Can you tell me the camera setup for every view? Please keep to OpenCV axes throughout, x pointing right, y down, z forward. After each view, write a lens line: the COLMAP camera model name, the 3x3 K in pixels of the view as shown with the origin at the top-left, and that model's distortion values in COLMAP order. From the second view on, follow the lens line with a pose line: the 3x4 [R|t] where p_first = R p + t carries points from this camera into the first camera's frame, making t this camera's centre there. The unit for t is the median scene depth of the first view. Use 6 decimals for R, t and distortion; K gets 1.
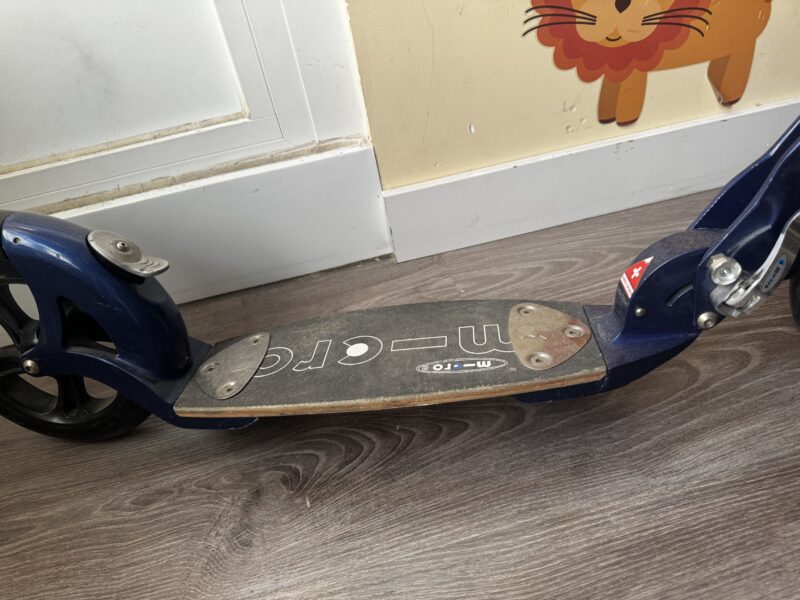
lens RADIAL K [[558.4, 0, 399.5], [0, 558.4, 298.9], [0, 0, 1]] dist [-0.034036, -0.001116]
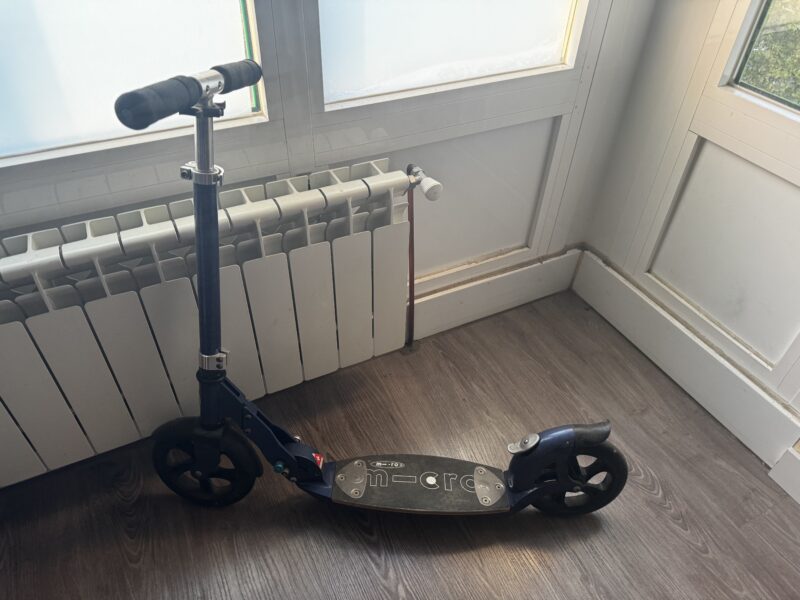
lens RADIAL K [[558.4, 0, 397.9], [0, 558.4, 298.2], [0, 0, 1]] dist [-0.034036, -0.001116]
pose [[0.260830, 0.747788, -0.610558, 0.379887], [-0.661246, 0.599182, 0.451370, -0.464741], [0.703364, 0.285998, 0.650757, -1.271472]]
